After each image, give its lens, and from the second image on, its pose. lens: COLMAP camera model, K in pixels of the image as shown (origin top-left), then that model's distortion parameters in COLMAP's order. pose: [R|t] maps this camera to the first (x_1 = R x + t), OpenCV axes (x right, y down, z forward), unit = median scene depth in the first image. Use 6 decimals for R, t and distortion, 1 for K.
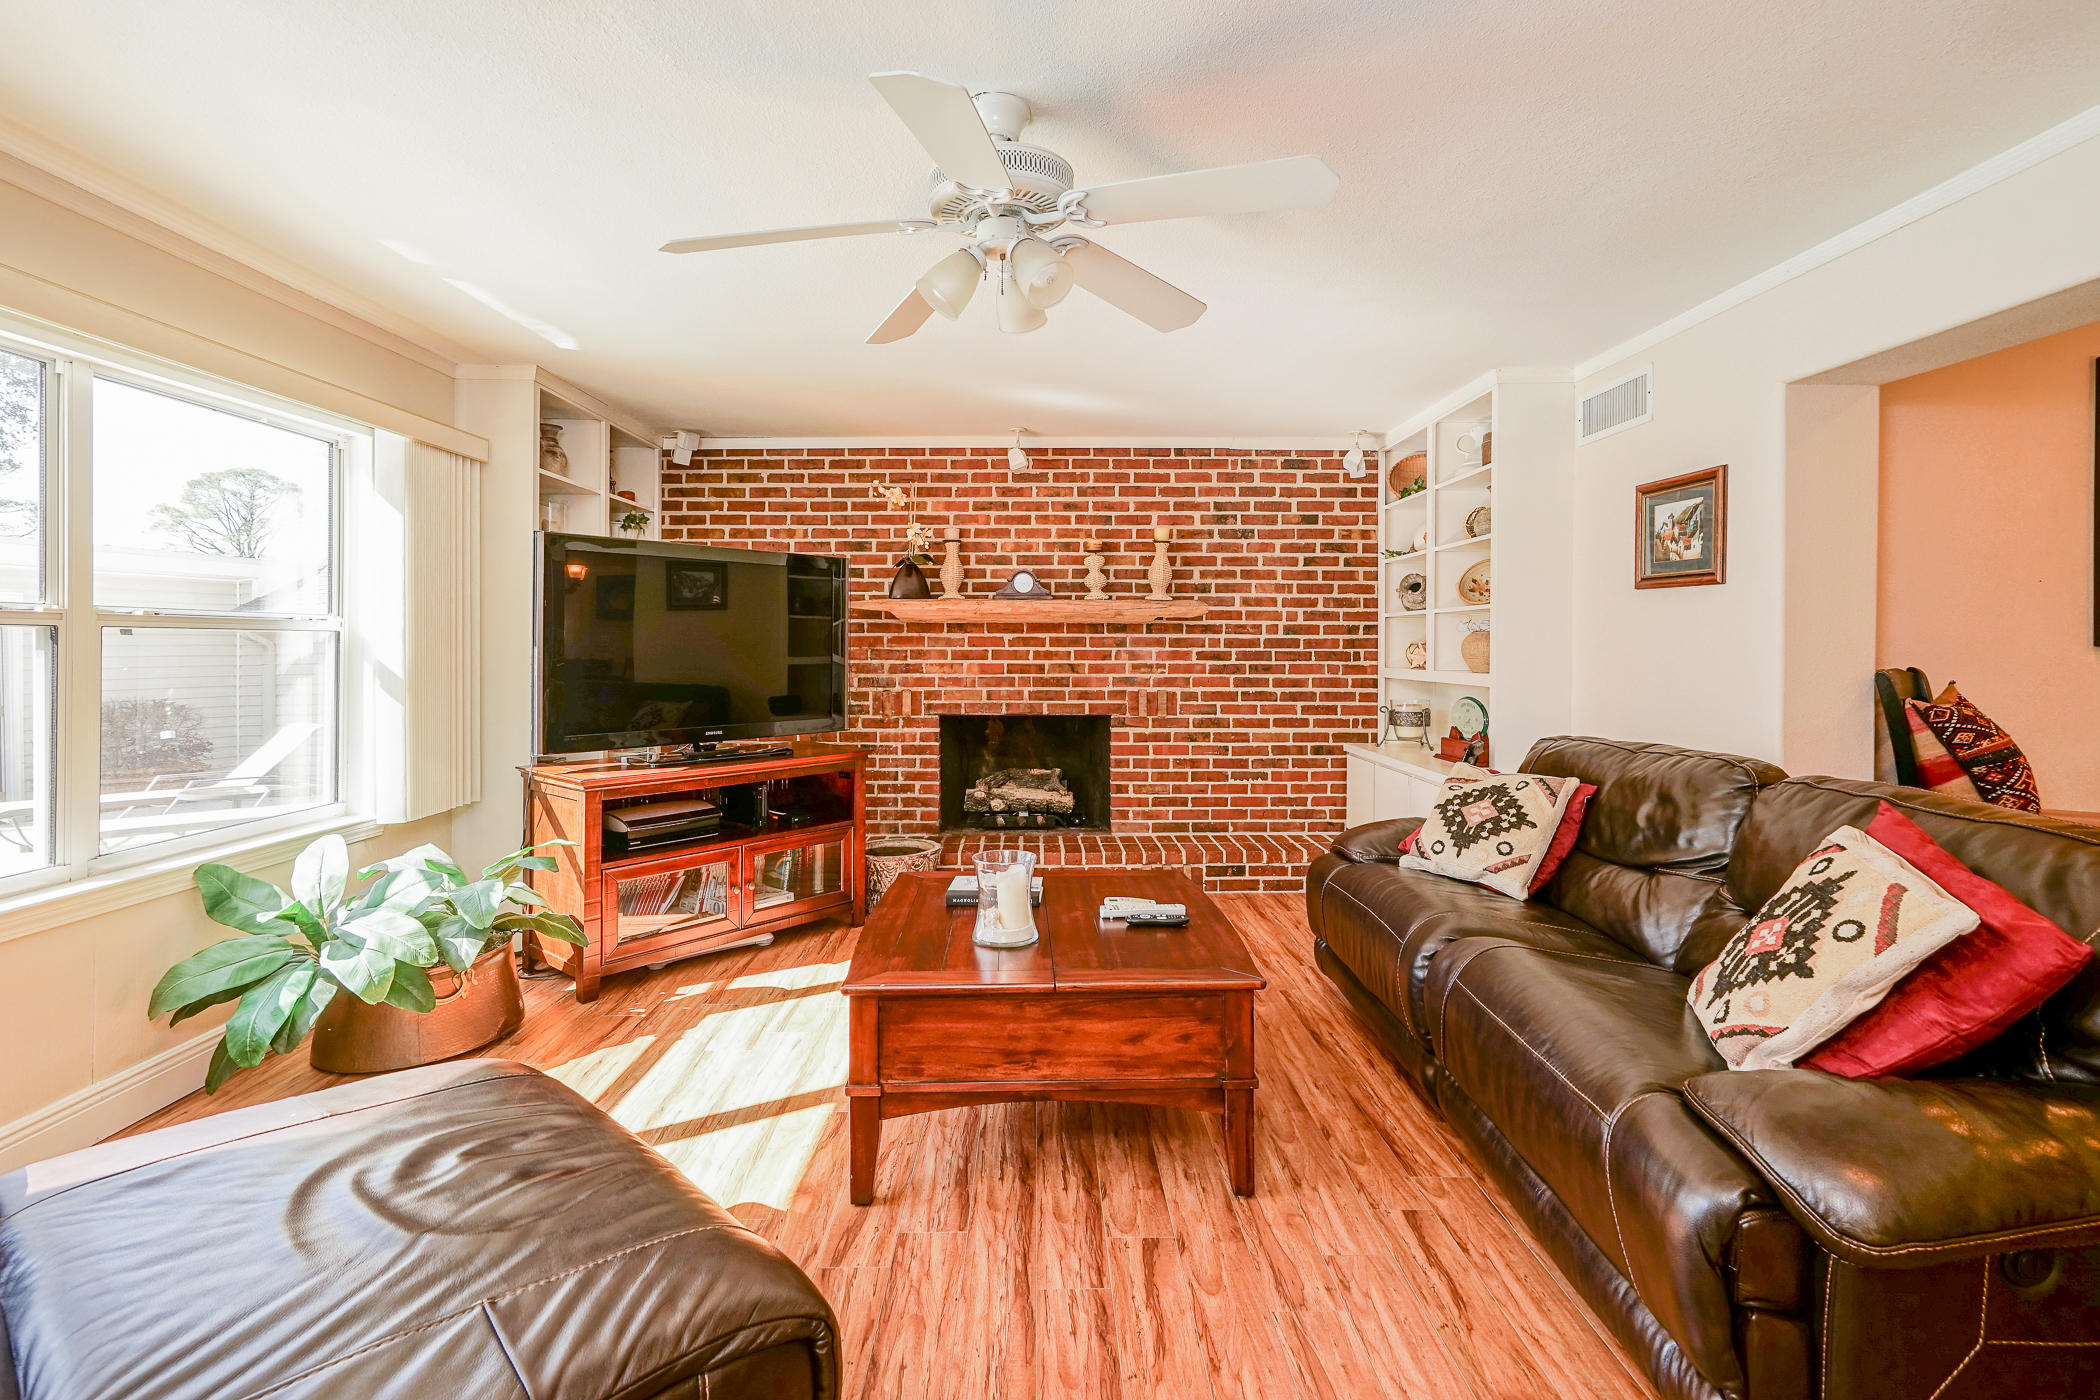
lens RADIAL K [[978.8, 0, 1056.4], [0, 978.8, 644.2], [0, 0, 1]] dist [-0.004036, 0.000433]
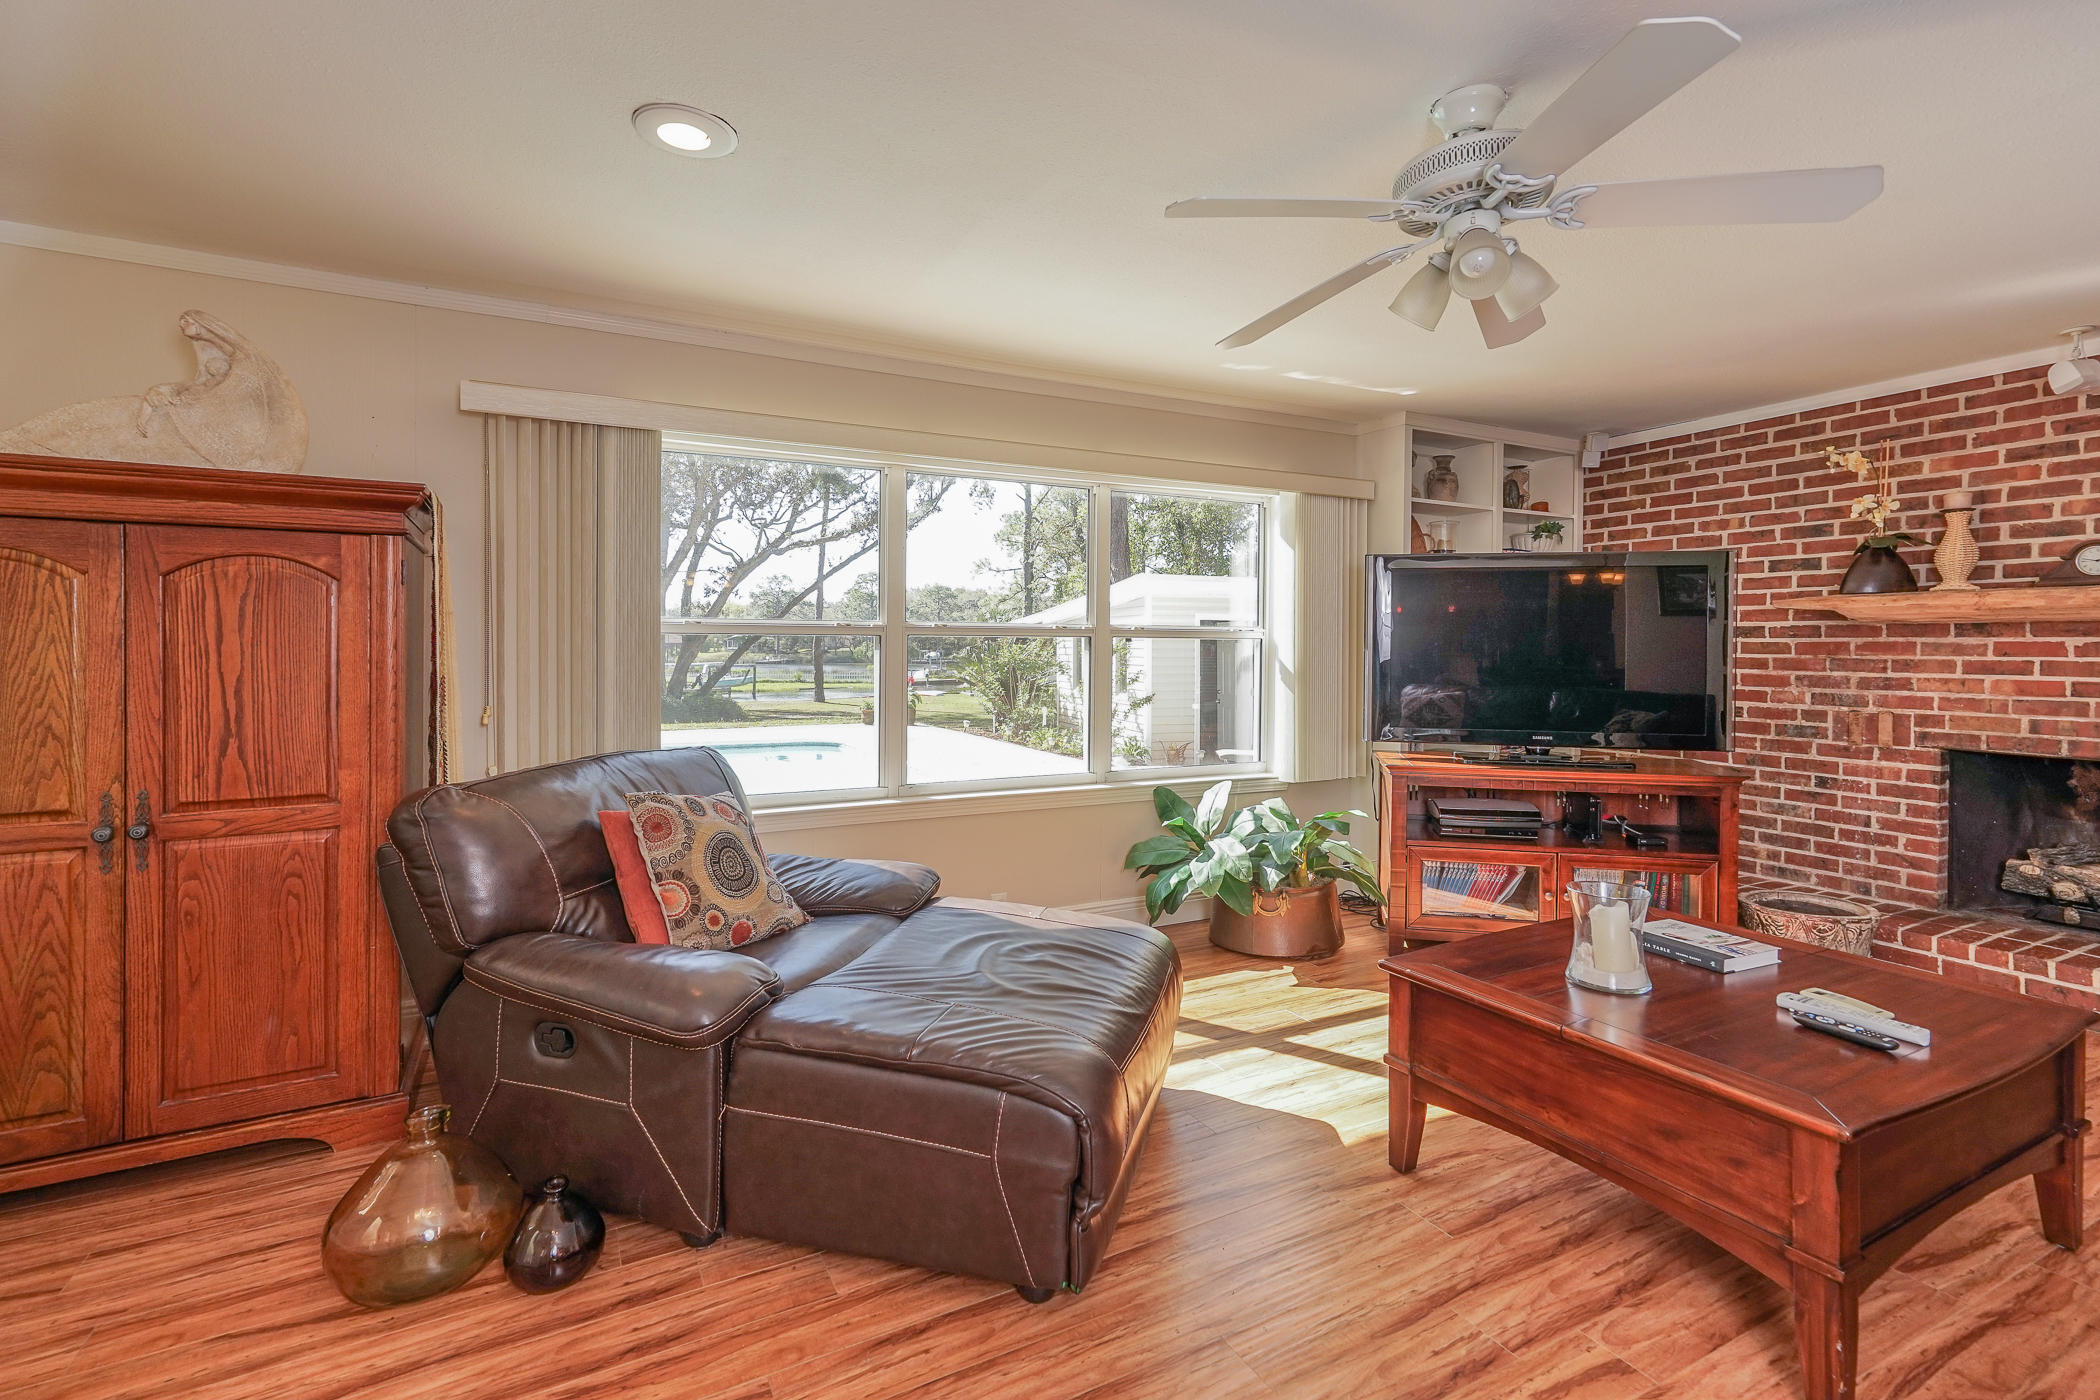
lens RADIAL K [[973.1, 0, 1051.4], [0, 973.1, 653.0], [0, 0, 1]] dist [-0.003855, 0.011851]
pose [[0.448216, 0.007890, -0.893890, 0.237675], [-0.006477, 0.999963, 0.005579, 0.000837], [0.893902, 0.003289, 0.448251, 0.072804]]
